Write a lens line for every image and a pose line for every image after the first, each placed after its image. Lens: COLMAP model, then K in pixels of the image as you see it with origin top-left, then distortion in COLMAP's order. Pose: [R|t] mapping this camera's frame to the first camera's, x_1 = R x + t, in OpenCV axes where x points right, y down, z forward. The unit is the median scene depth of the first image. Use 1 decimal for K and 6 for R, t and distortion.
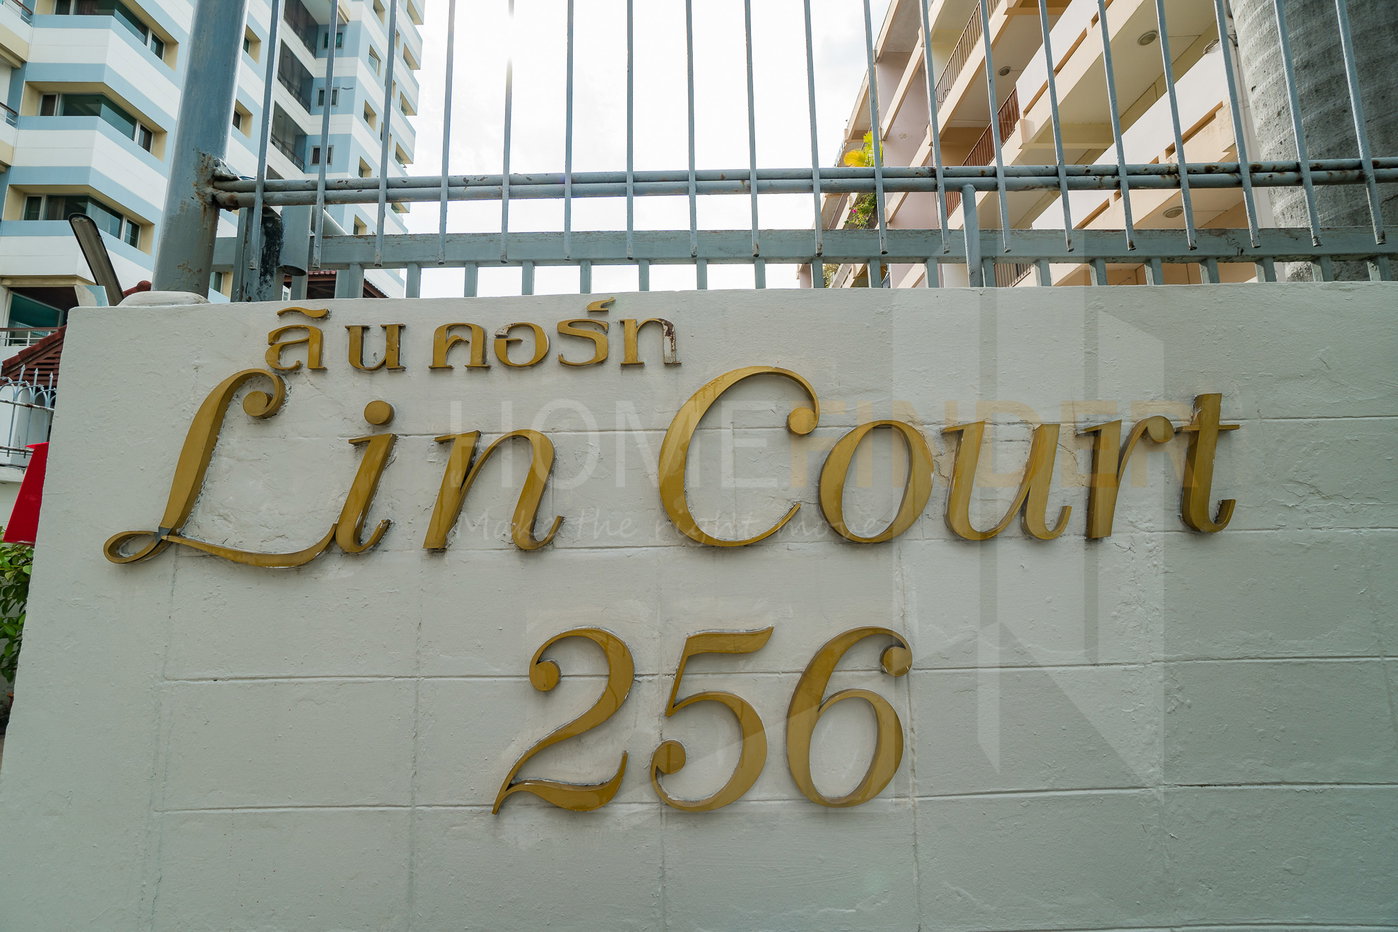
lens RADIAL K [[607.4, 0, 699.0], [0, 607.4, 466.0], [0, 0, 1]] dist [-0.000057, -0.000010]
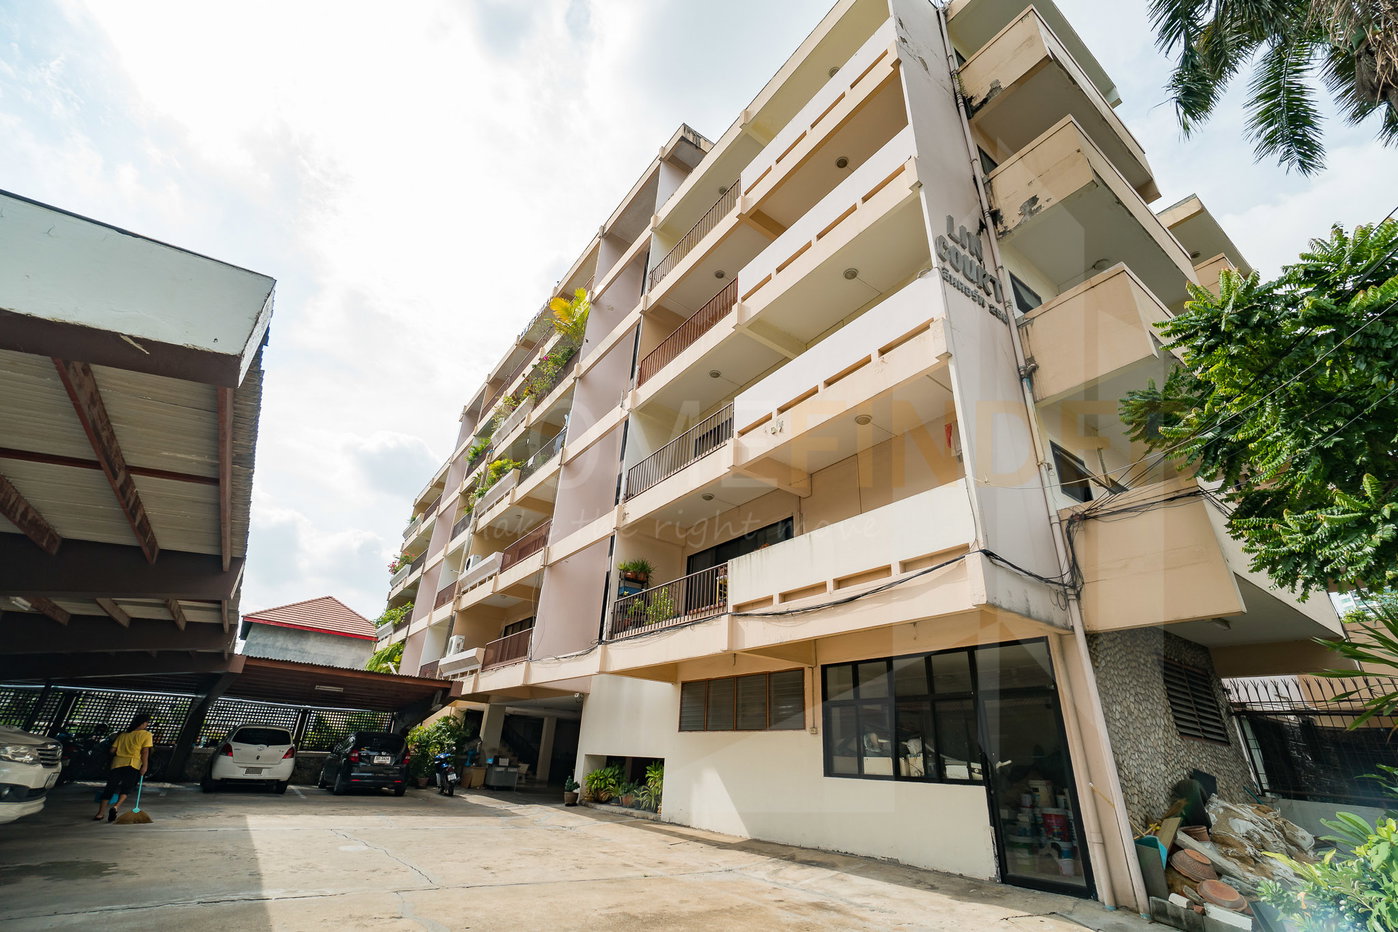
lens RADIAL K [[607.4, 0, 699.0], [0, 607.4, 466.0], [0, 0, 1]] dist [-0.000057, -0.000010]
pose [[0.805439, 0.315115, 0.501966, 0.040920], [-0.145871, 0.926291, -0.347428, 0.029745], [-0.574447, 0.206610, 0.792038, 0.216438]]
